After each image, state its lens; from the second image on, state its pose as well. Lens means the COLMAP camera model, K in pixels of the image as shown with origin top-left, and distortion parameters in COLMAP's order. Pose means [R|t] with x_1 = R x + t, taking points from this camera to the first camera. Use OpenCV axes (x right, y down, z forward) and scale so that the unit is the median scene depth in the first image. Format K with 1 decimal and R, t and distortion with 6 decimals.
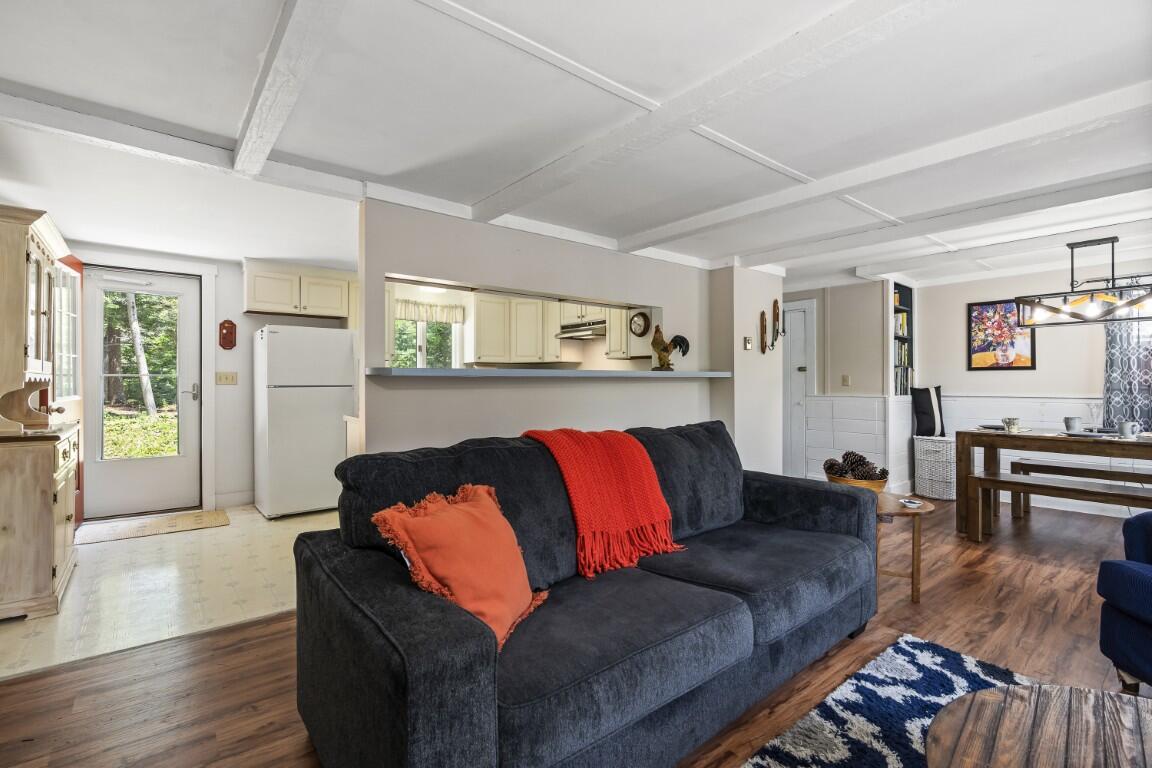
lens RADIAL K [[529.1, 0, 577.7], [0, 529.1, 383.8], [0, 0, 1]] dist [-0.004552, 0.004296]
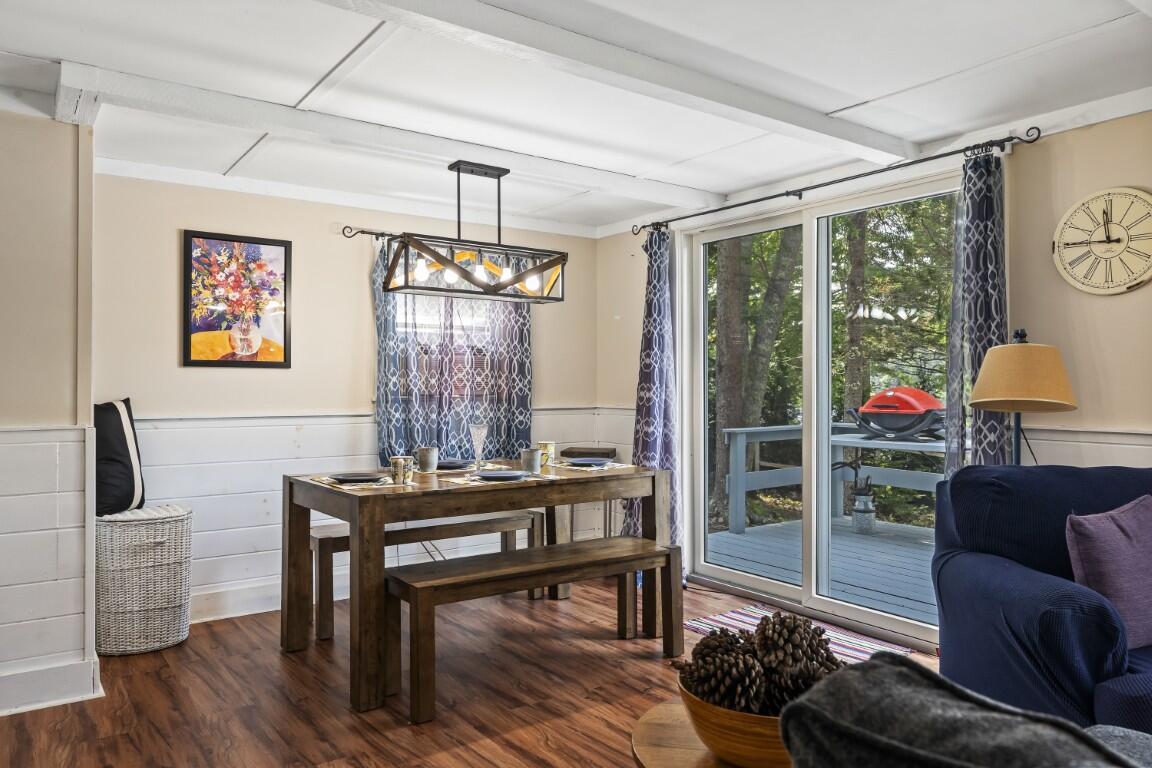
lens RADIAL K [[805.0, 0, 576.2], [0, 805.0, 381.3], [0, 0, 1]] dist [0.010526, 0.000707]
pose [[0.059923, 0.009795, 0.998155, 0.015054], [-0.000317, 0.999952, -0.009794, -0.004382], [-0.998203, 0.000271, 0.059923, 0.656373]]
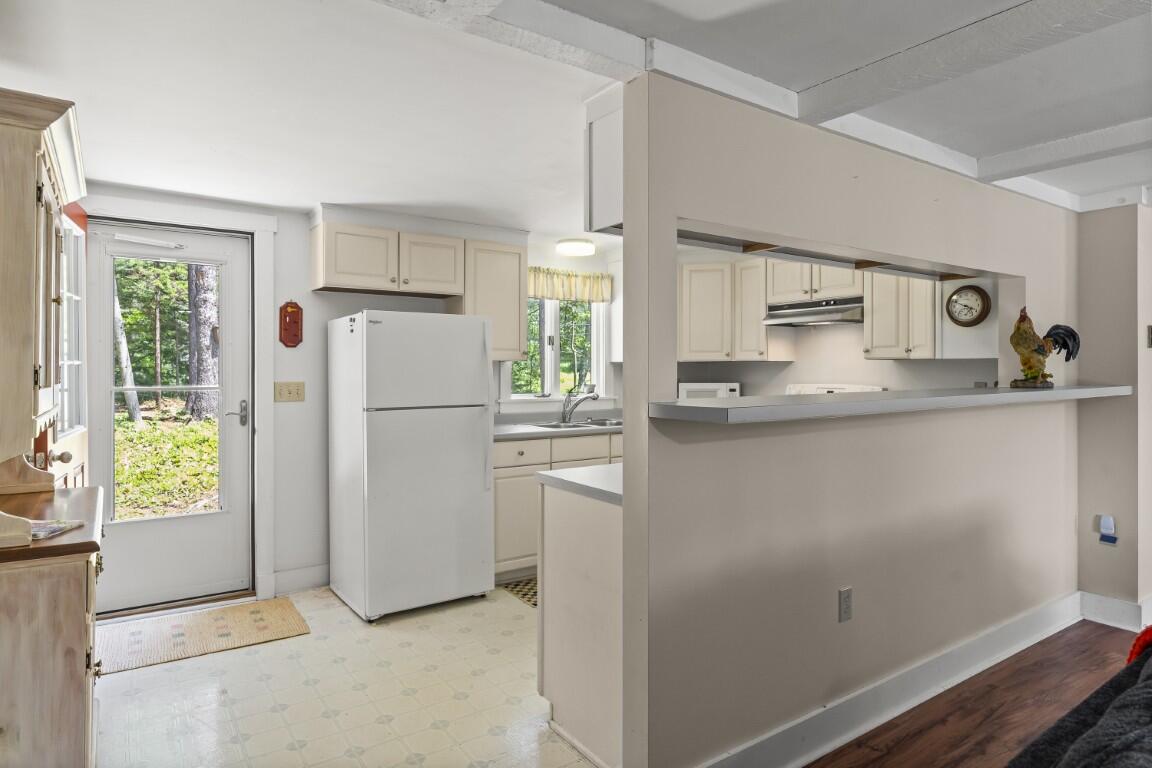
lens RADIAL K [[669.7, 0, 575.6], [0, 669.7, 374.2], [0, 0, 1]] dist [0.004127, 0.004485]
pose [[0.997152, 0.002818, -0.075361, -0.257031], [-0.002318, 0.999975, 0.006724, -0.038719], [0.075378, -0.006530, 0.997134, 0.211629]]
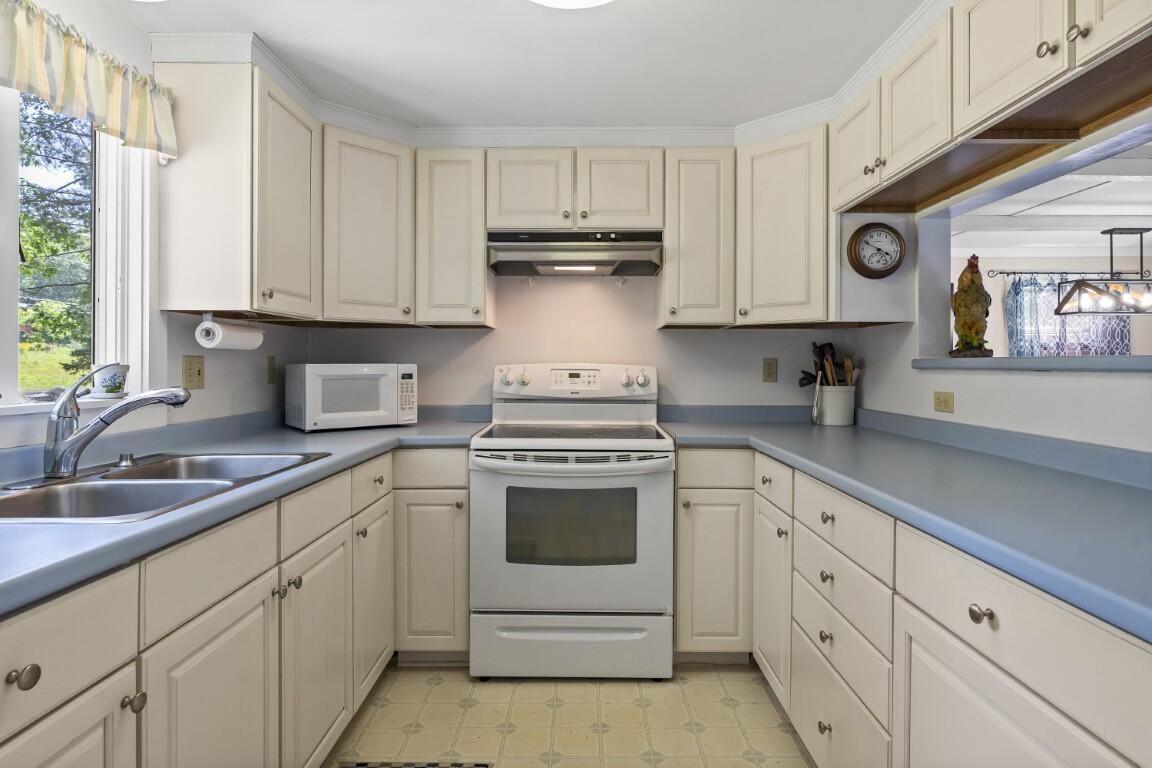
lens RADIAL K [[626.5, 0, 581.8], [0, 626.5, 358.9], [0, 0, 1]] dist [0.002237, 0.002411]
pose [[0.627913, 0.011545, 0.778198, -0.429713], [-0.001562, 0.999907, -0.013573, -0.014077], [-0.778282, 0.007307, 0.627872, 0.838433]]
